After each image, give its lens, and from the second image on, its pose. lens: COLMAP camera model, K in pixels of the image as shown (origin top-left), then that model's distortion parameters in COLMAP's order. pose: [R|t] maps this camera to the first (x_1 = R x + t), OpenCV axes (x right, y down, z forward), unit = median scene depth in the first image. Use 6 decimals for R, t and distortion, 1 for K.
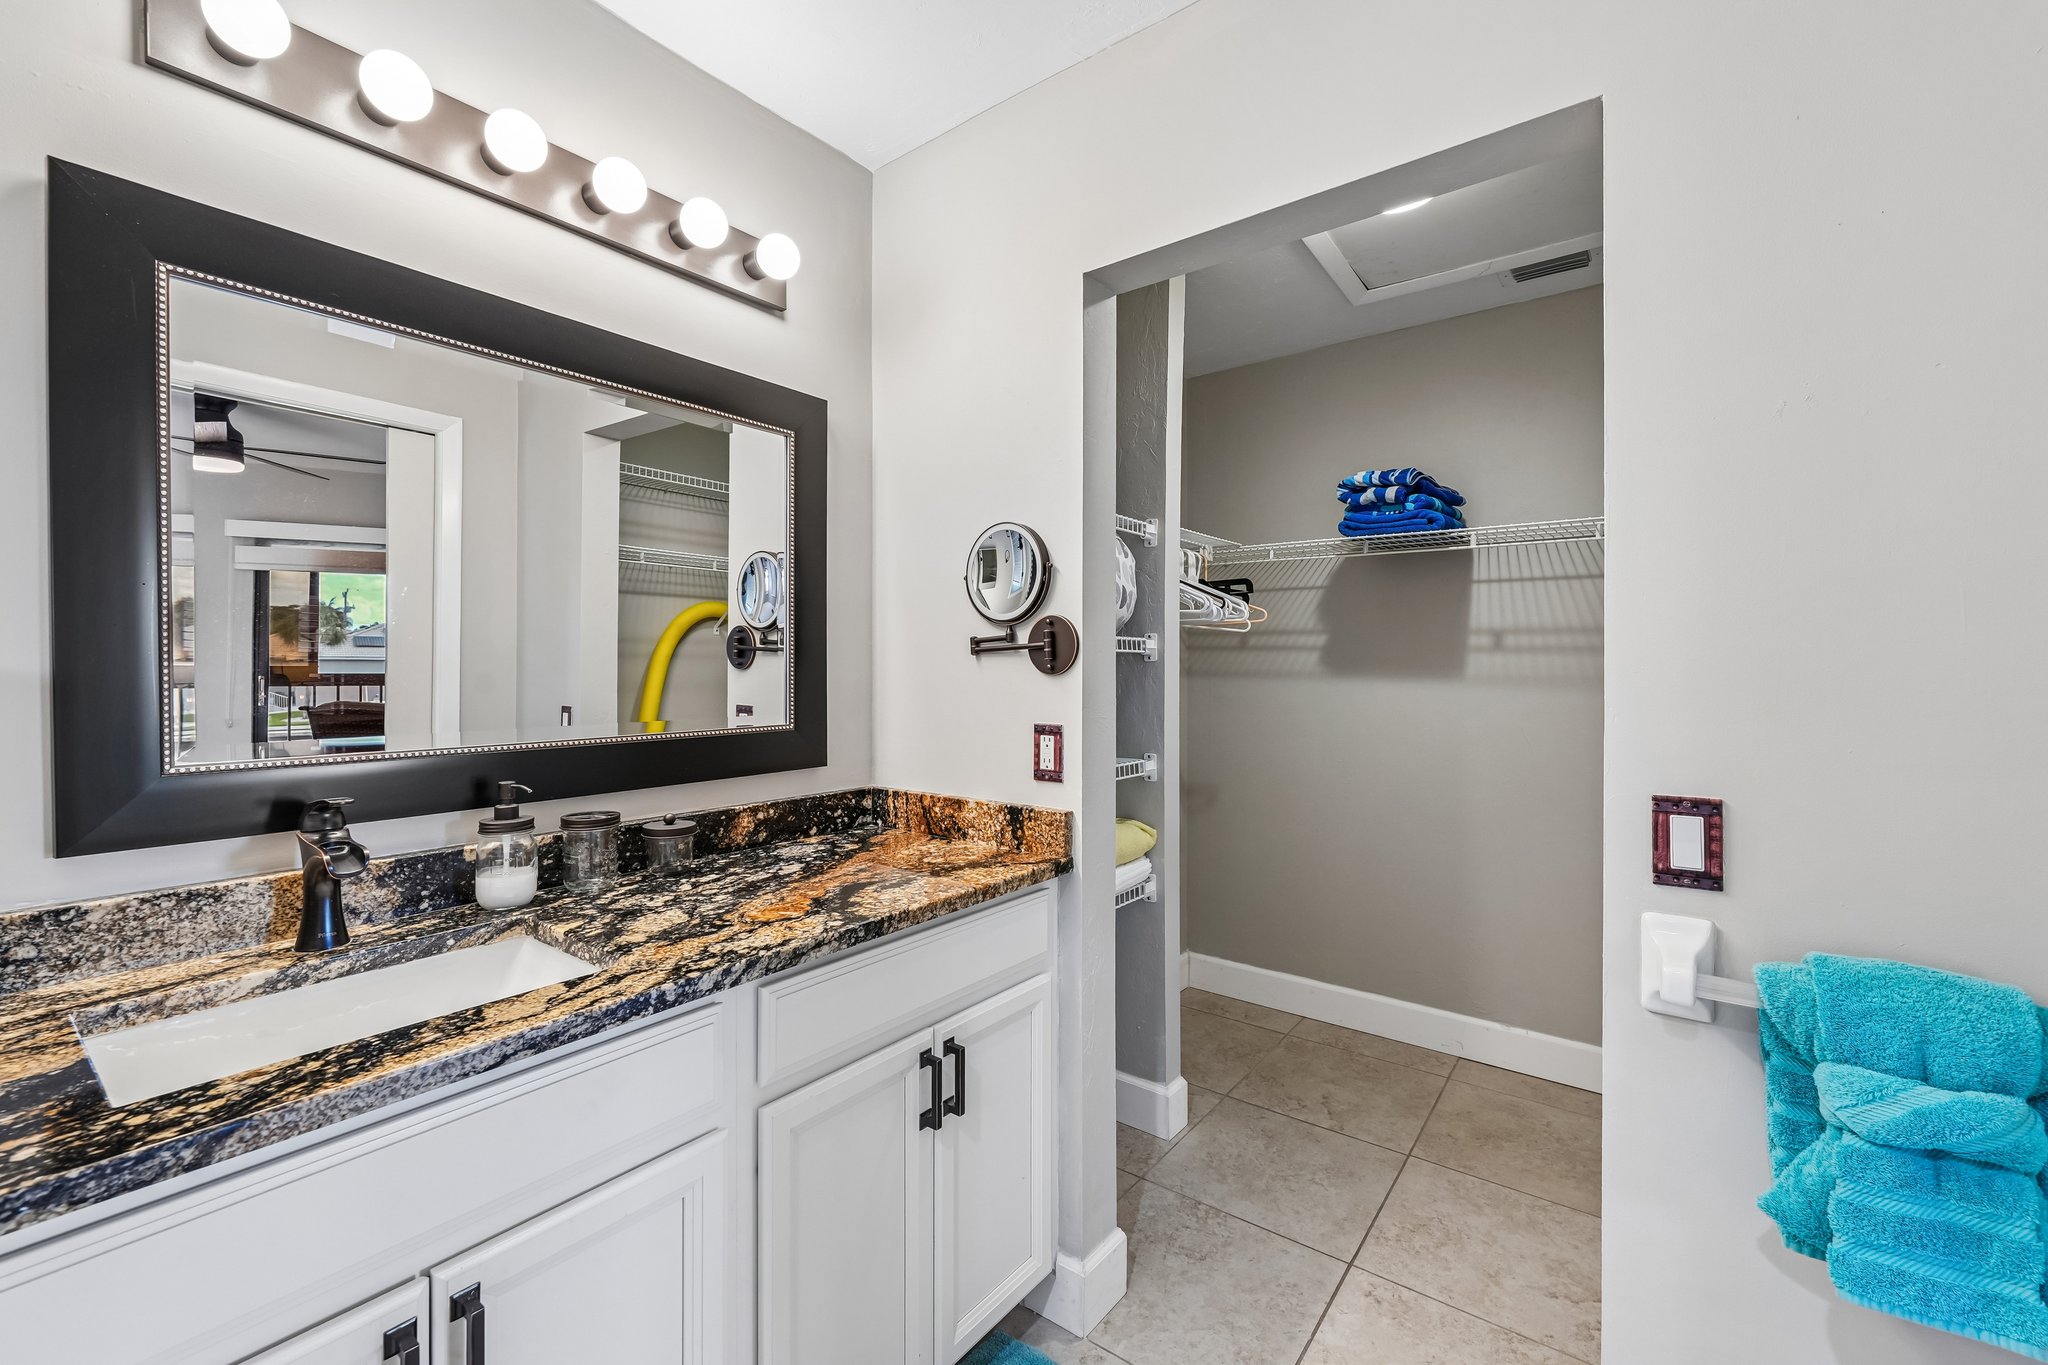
lens RADIAL K [[840.2, 0, 1024.2], [0, 840.2, 671.1], [0, 0, 1]] dist [0.000659, -0.000056]
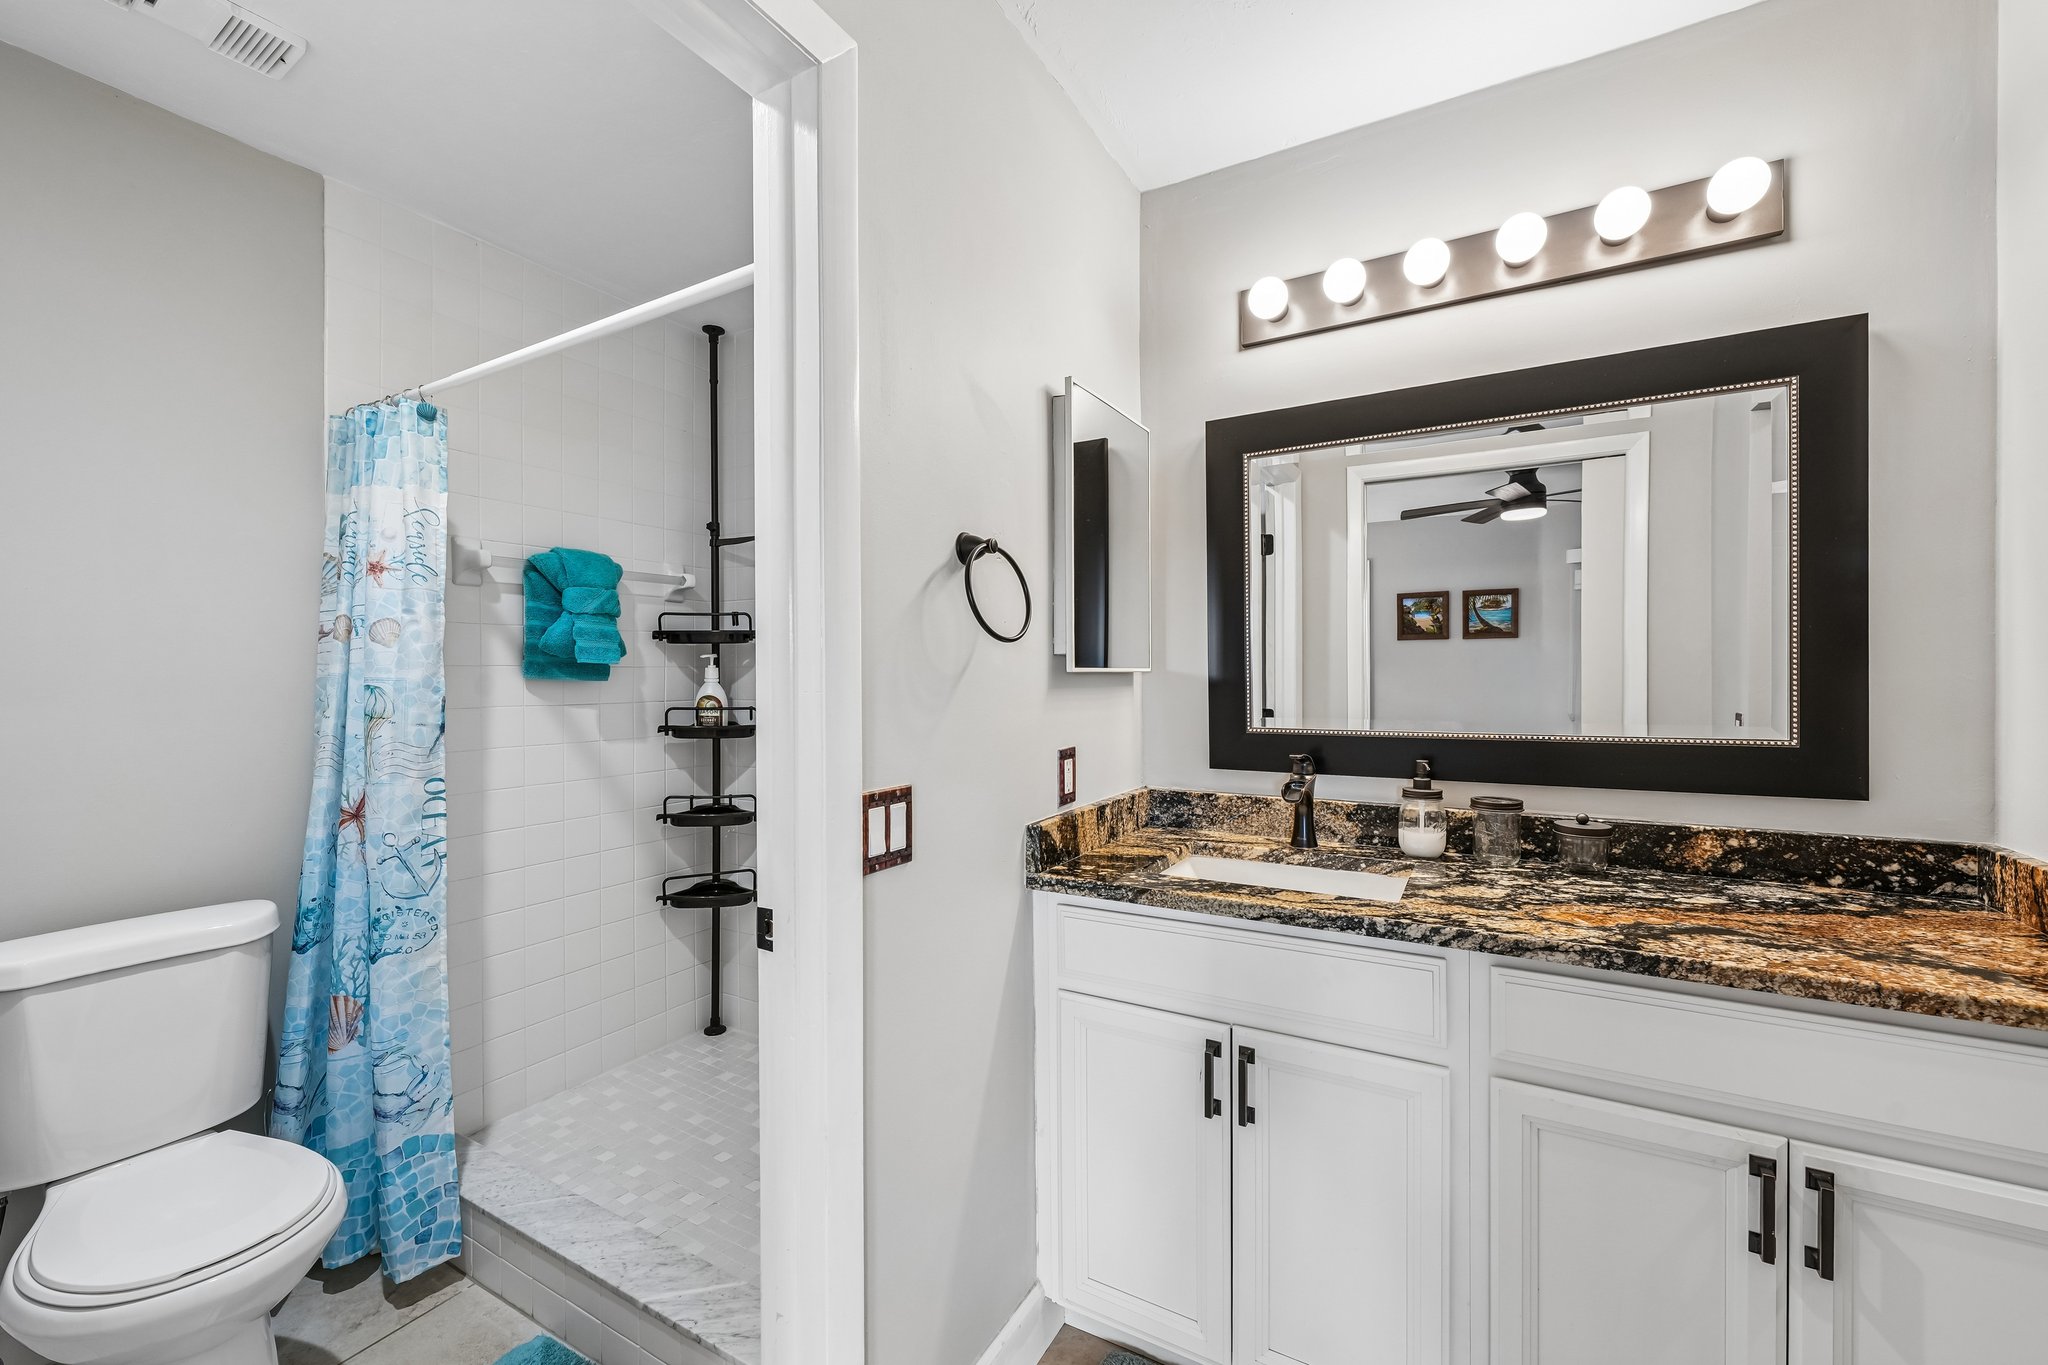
lens RADIAL K [[840.2, 0, 1024.2], [0, 840.2, 671.1], [0, 0, 1]] dist [0.000659, -0.000056]
pose [[0.129133, -0.006444, -0.991606, 0.609438], [0.002201, 0.999978, -0.006212, -0.000133], [0.991625, -0.001380, 0.129144, 0.226749]]
